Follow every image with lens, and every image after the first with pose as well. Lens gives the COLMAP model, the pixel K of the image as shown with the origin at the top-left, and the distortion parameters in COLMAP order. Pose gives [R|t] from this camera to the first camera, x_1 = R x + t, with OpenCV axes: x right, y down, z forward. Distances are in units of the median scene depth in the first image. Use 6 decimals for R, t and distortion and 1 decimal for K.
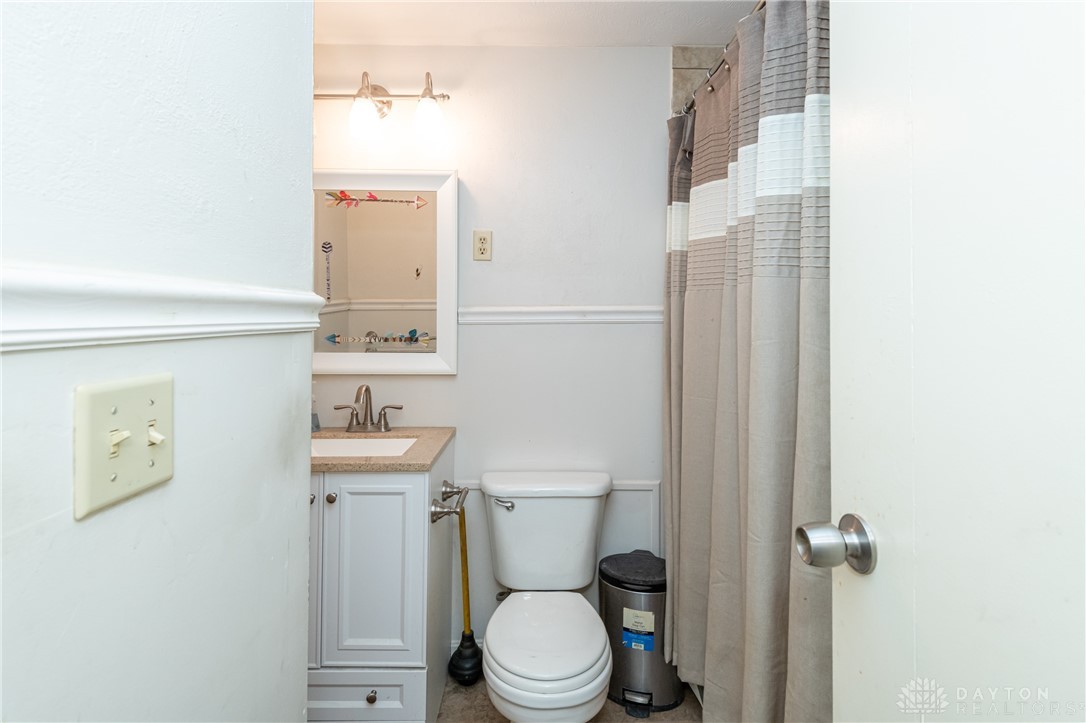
lens RADIAL K [[395.3, 0, 538.7], [0, 395.3, 333.5], [0, 0, 1]] dist [0.017814, -0.014703]
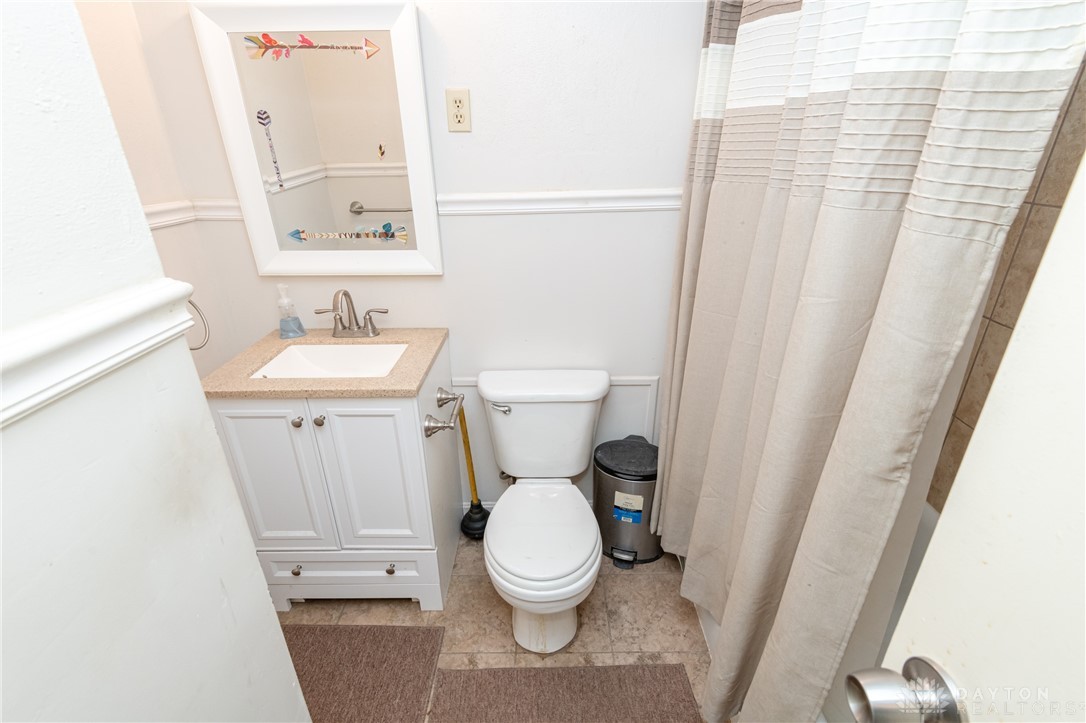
lens RADIAL K [[395.3, 0, 538.7], [0, 395.3, 333.5], [0, 0, 1]] dist [0.017814, -0.014703]
pose [[0.999809, -0.014616, -0.012998, 0.023672], [0.018180, 0.939569, 0.341877, -0.083934], [0.007216, -0.342048, 0.939655, 0.125409]]
